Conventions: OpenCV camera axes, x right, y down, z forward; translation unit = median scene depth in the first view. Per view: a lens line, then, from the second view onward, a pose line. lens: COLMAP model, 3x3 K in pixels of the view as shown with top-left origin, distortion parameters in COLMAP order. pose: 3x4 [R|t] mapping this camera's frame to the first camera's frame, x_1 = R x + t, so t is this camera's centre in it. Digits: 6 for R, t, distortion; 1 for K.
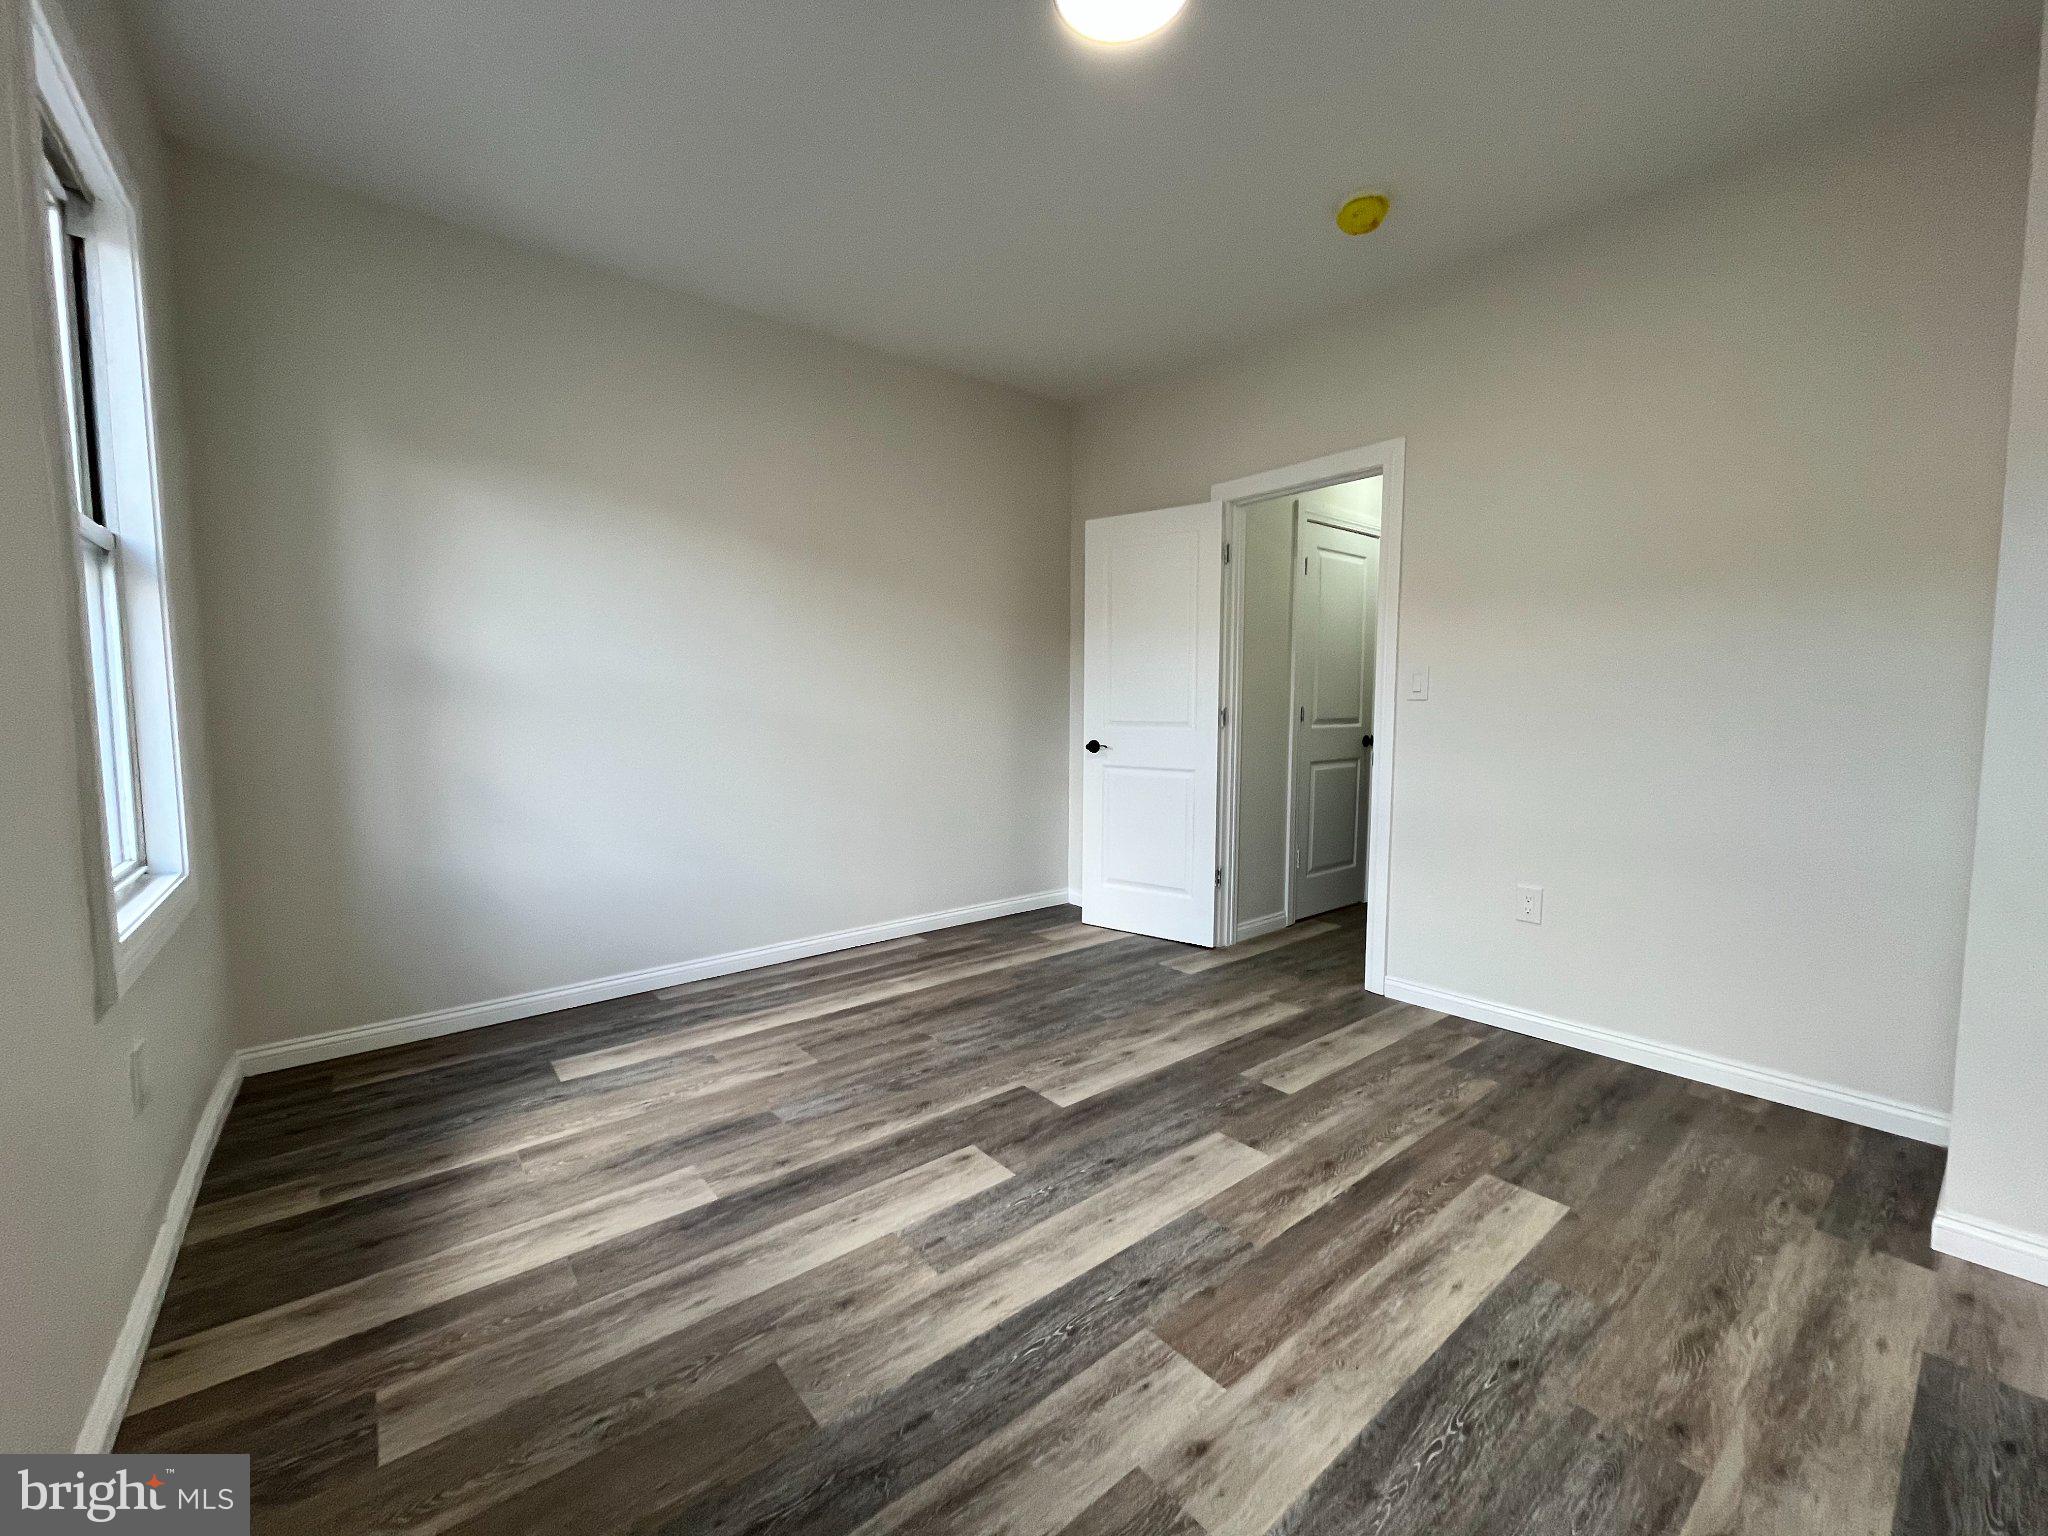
lens RADIAL K [[820.5, 0, 1015.7], [0, 820.5, 772.3], [0, 0, 1]] dist [-0.002416, 0.000303]
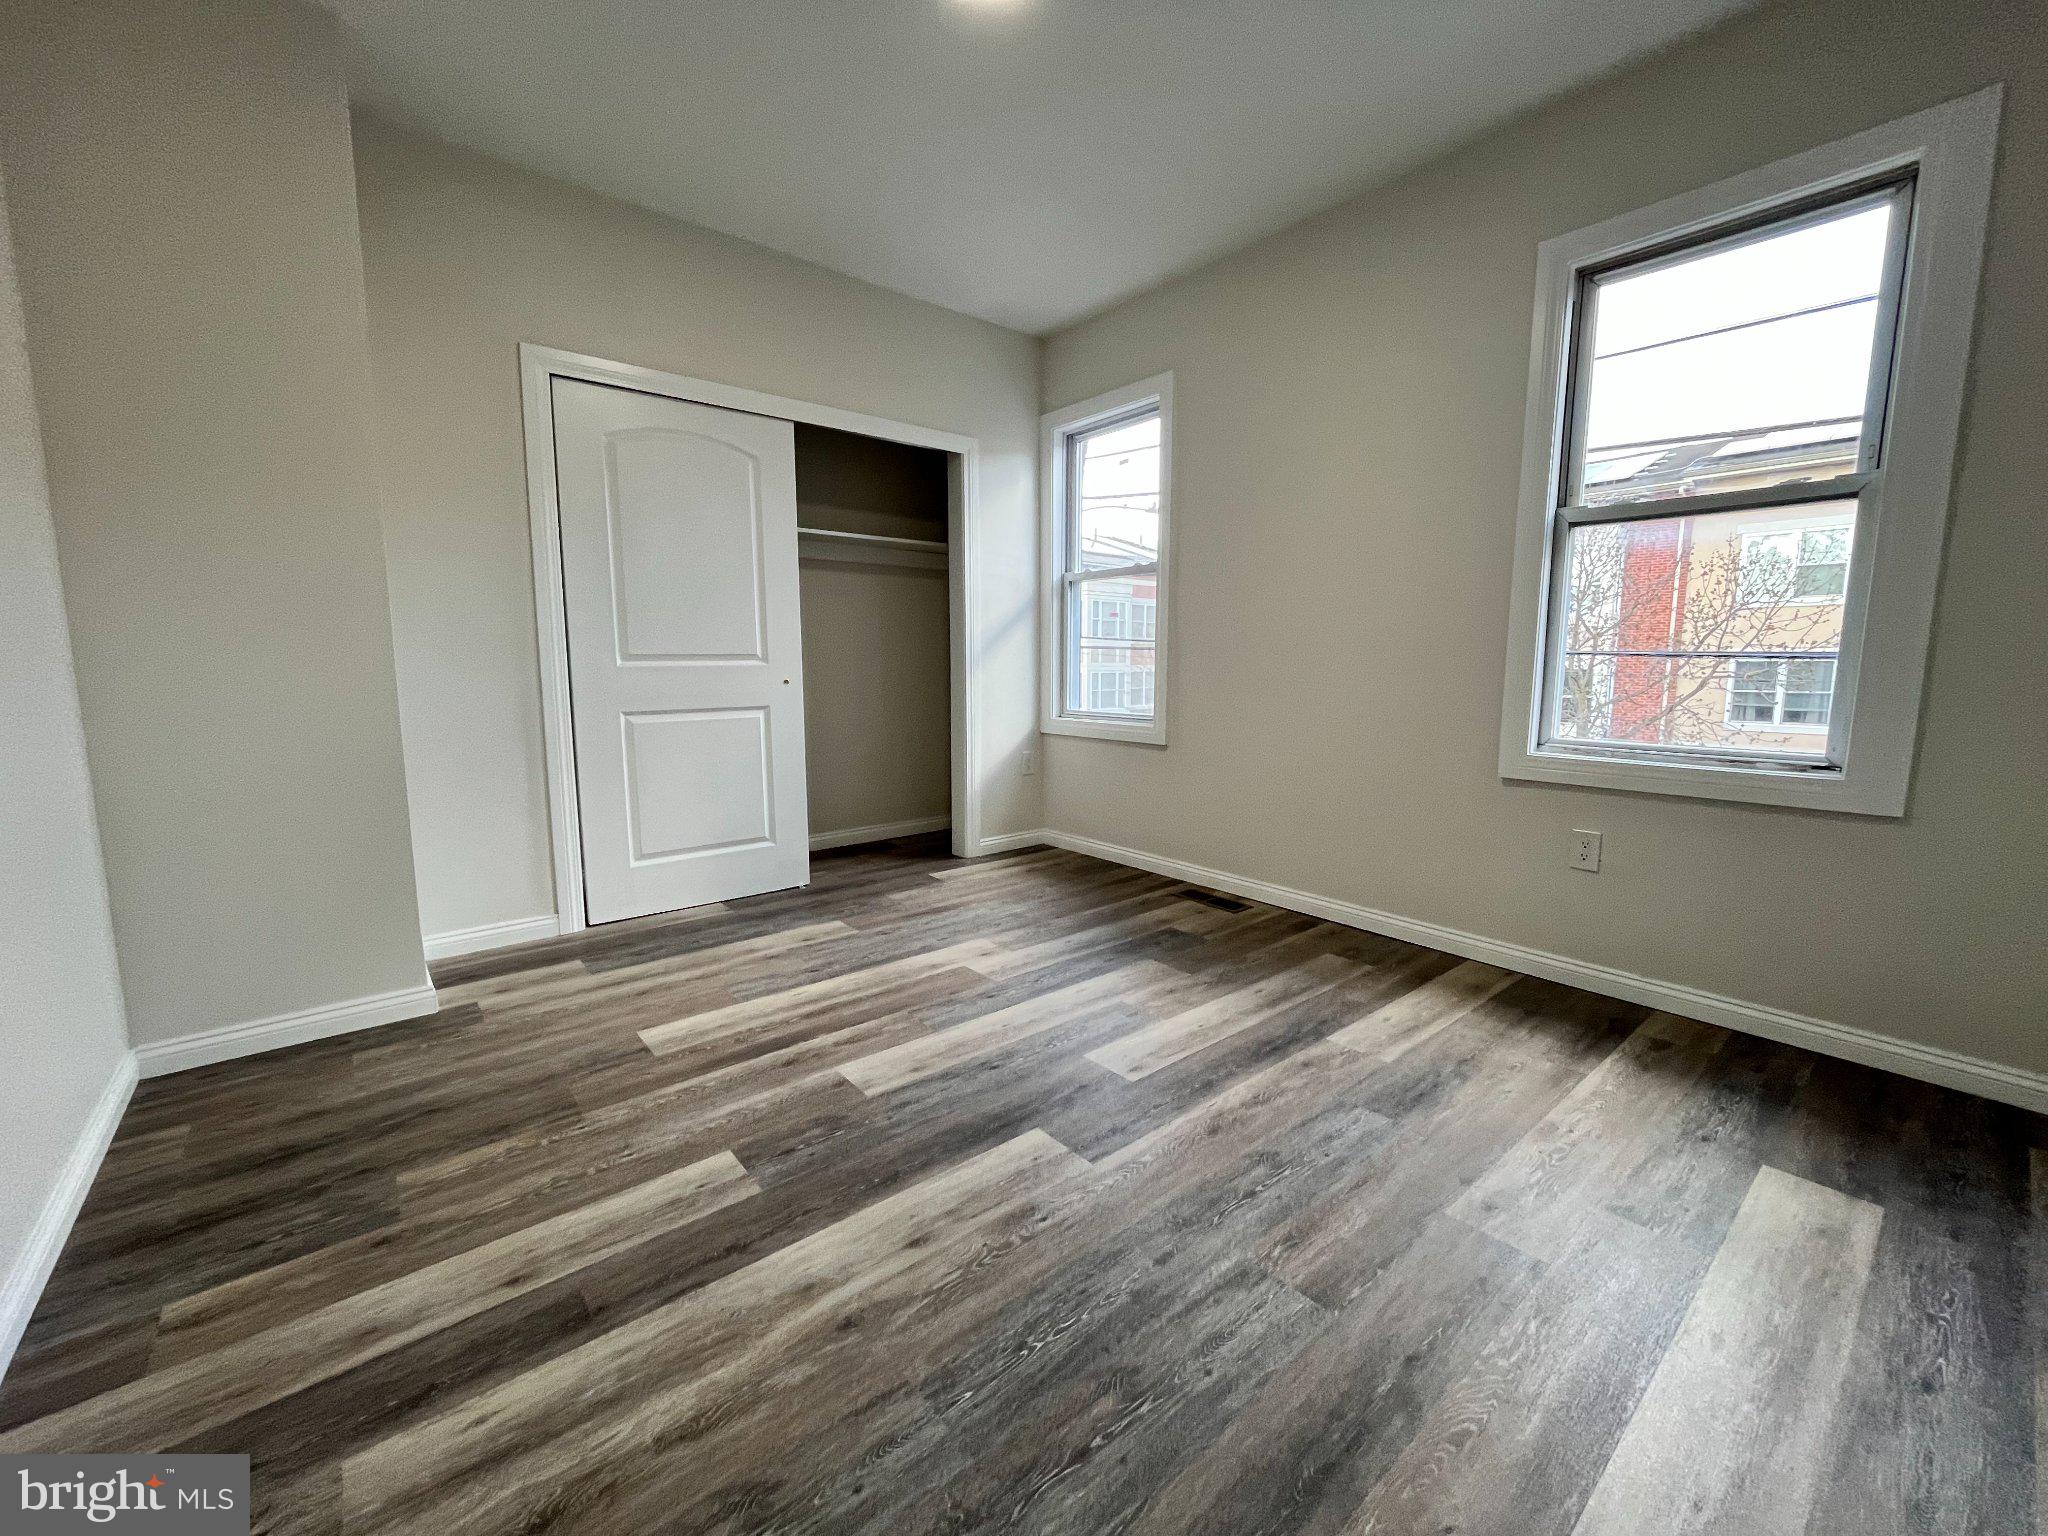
lens RADIAL K [[820.5, 0, 1010.8], [0, 820.5, 770.6], [0, 0, 1]] dist [-0.002416, 0.000303]
pose [[-0.999979, 0.003389, -0.005553, 0.095895], [0.002119, 0.976714, 0.214536, -0.113731], [0.006150, 0.214520, -0.976700, 1.884232]]
